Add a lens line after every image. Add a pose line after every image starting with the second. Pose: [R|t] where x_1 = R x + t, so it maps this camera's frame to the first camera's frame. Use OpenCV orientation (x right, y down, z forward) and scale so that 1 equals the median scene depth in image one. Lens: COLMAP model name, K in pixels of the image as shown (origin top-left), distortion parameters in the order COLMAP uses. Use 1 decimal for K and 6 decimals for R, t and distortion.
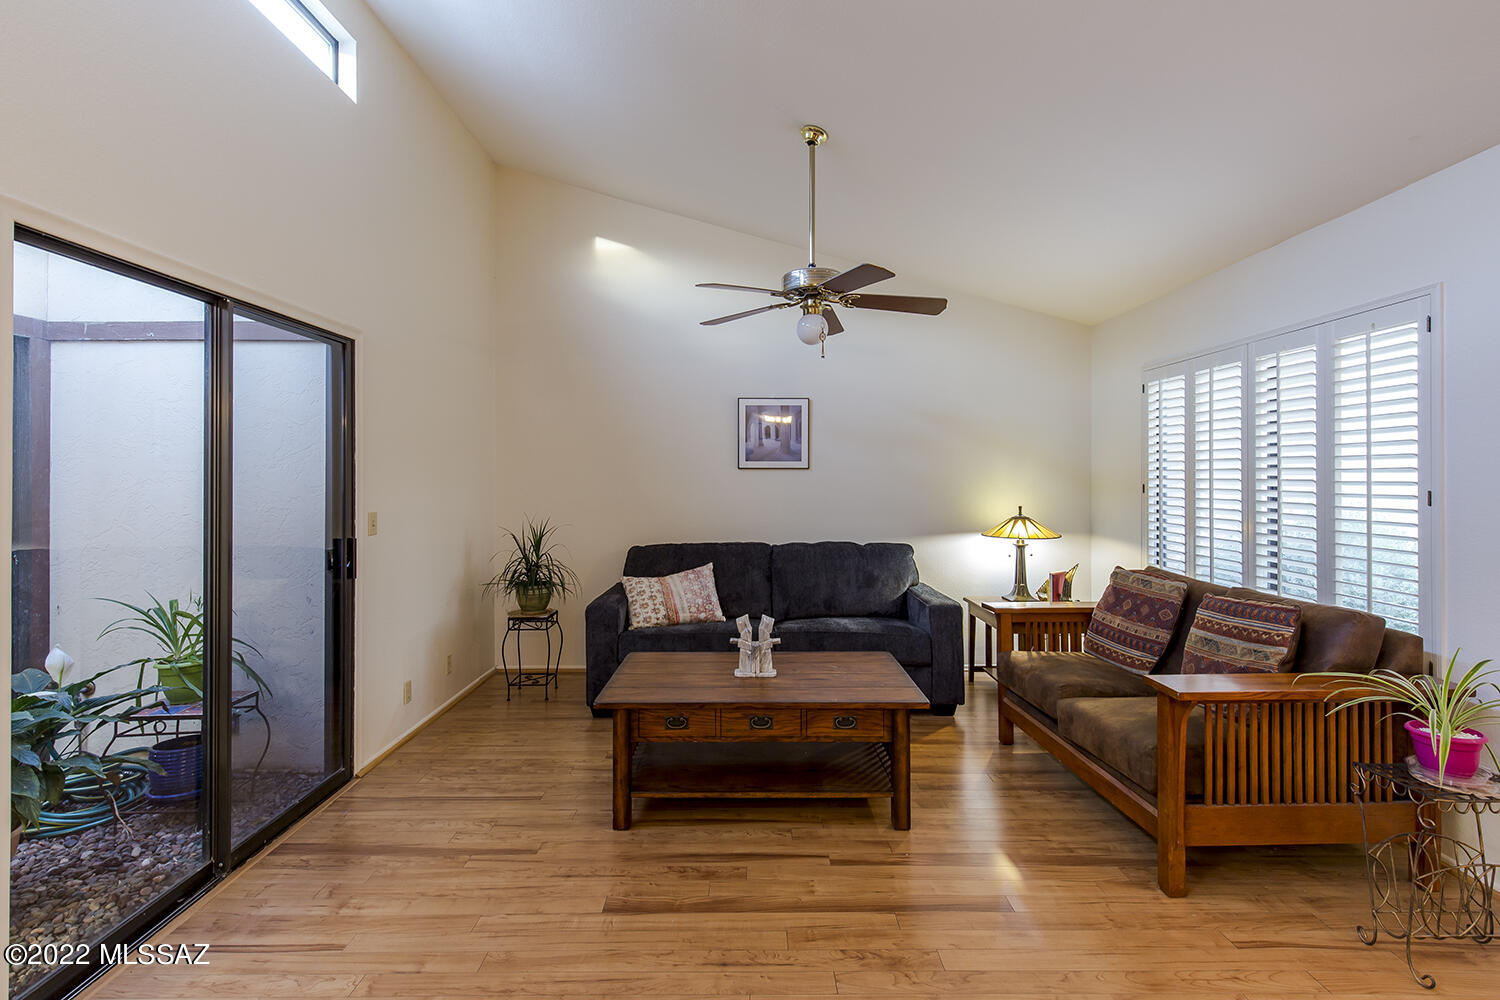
lens RADIAL K [[682.4, 0, 739.0], [0, 682.4, 474.2], [0, 0, 1]] dist [0.004460, -0.000615]
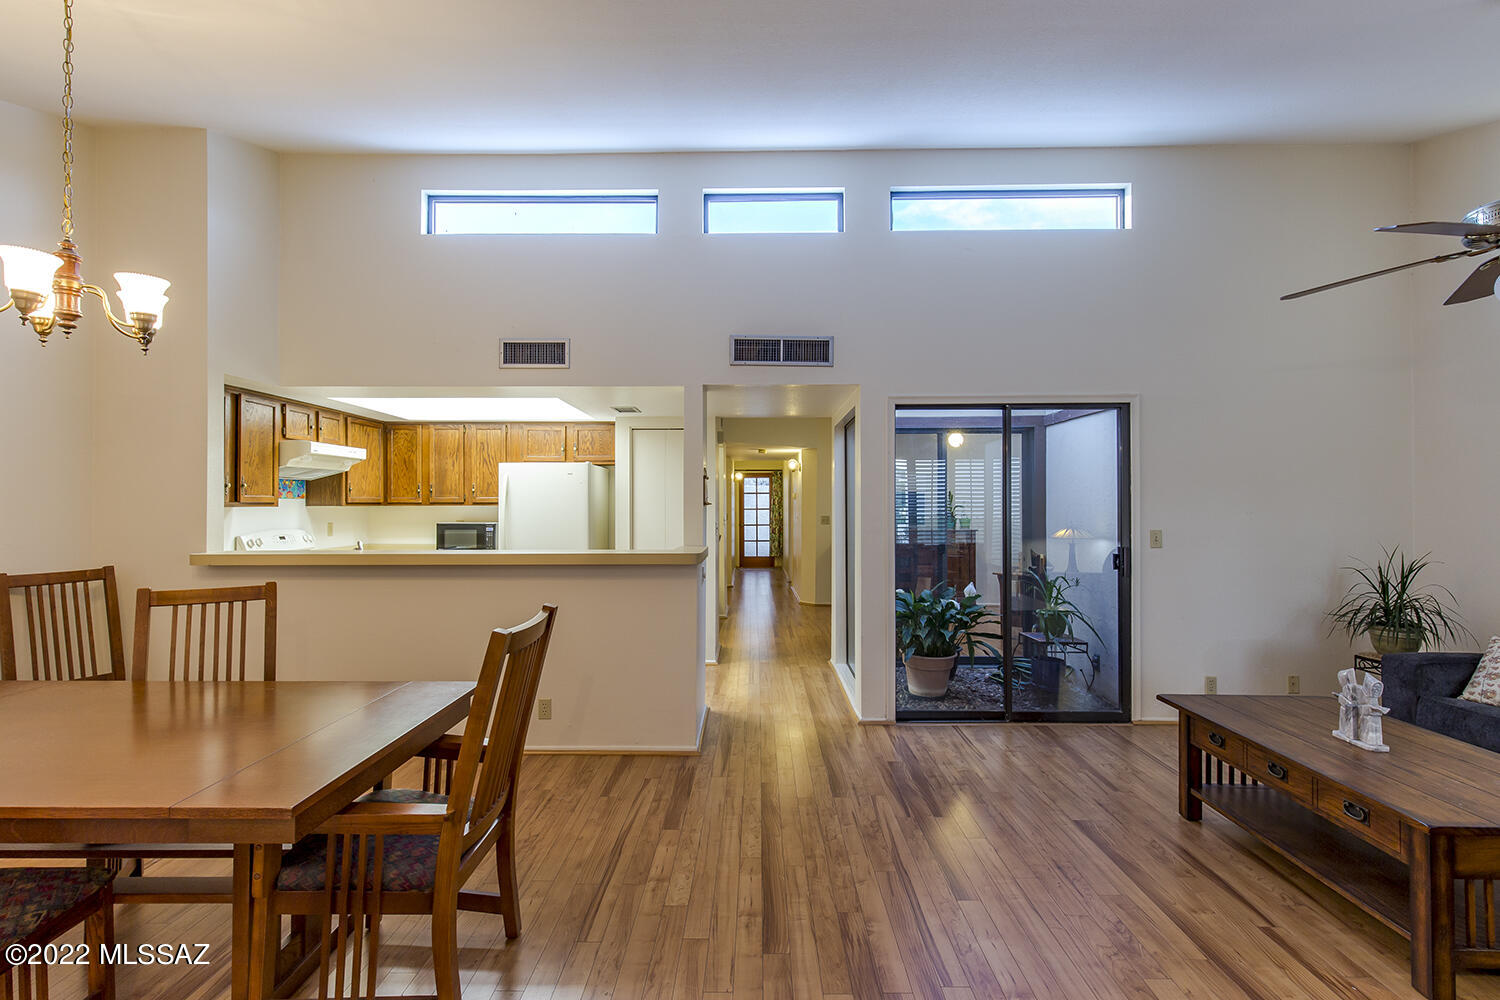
lens RADIAL K [[682.4, 0, 742.1], [0, 682.4, 494.1], [0, 0, 1]] dist [0.004460, -0.000615]
pose [[-0.012309, -0.008185, -0.999891, 0.993716], [0.004603, 0.999955, -0.008243, -0.006334], [0.999914, -0.004704, -0.012271, 0.295684]]
